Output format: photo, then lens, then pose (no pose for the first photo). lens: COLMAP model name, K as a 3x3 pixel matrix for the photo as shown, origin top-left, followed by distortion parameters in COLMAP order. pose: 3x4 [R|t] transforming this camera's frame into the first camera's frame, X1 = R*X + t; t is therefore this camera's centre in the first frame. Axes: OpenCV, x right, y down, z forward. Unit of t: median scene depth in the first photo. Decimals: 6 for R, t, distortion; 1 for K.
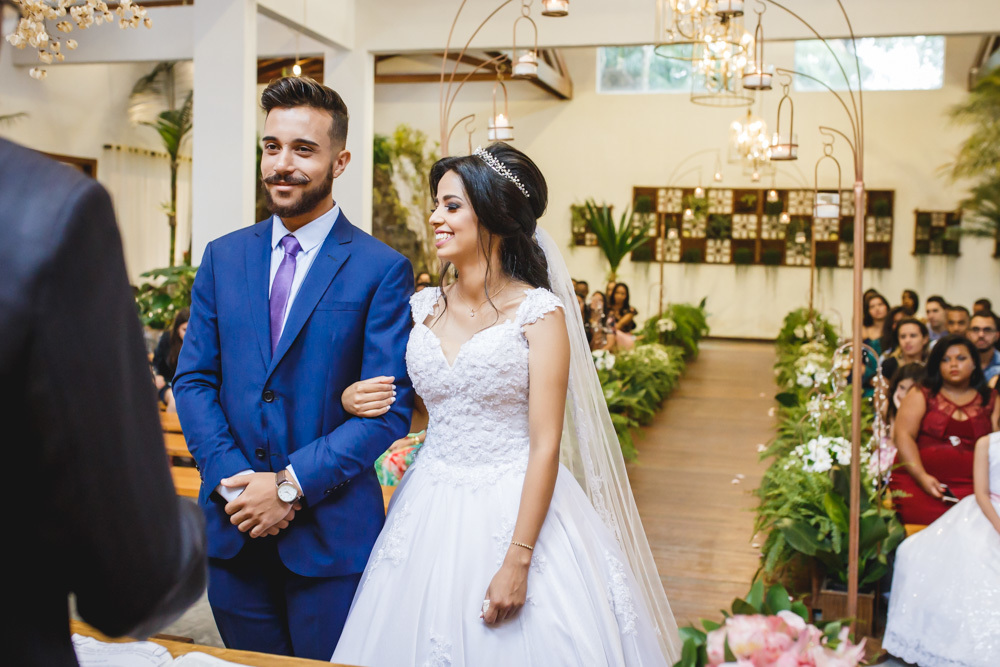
lens RADIAL K [[1016.5, 0, 501.0], [0, 1016.5, 332.7], [0, 0, 1]] dist [-0.004292, 0.000000]
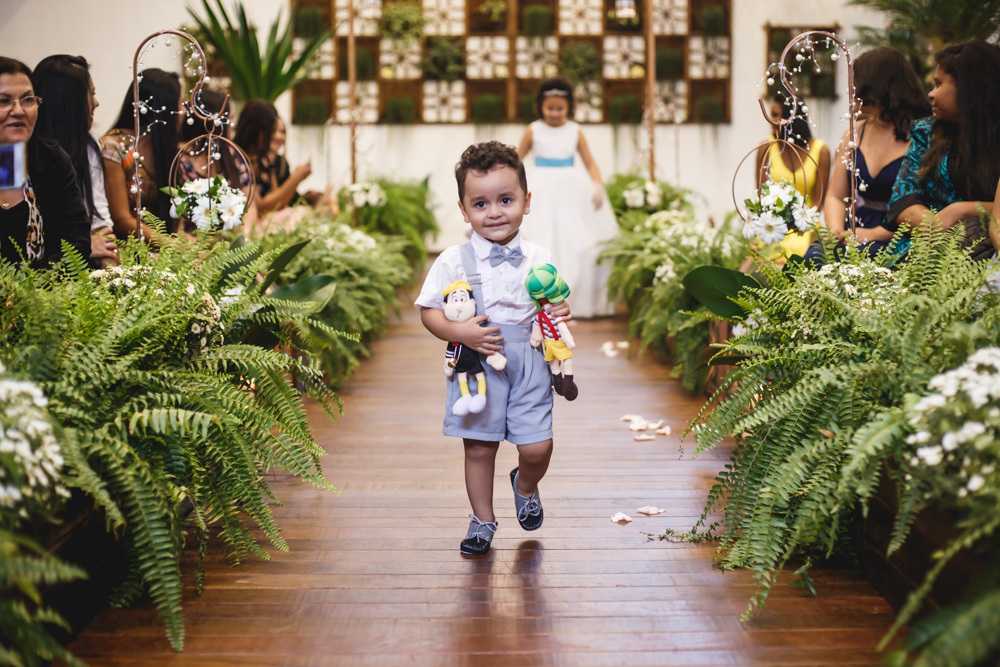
lens RADIAL K [[1447.4, 0, 500.5], [0, 1447.4, 333.7], [0, 0, 1]] dist [-0.152190, 0.000000]
pose [[0.964379, -0.050150, 0.259727, 0.028400], [0.043865, 0.998589, 0.029942, 0.027167], [-0.260862, -0.017482, 0.965218, 0.213197]]
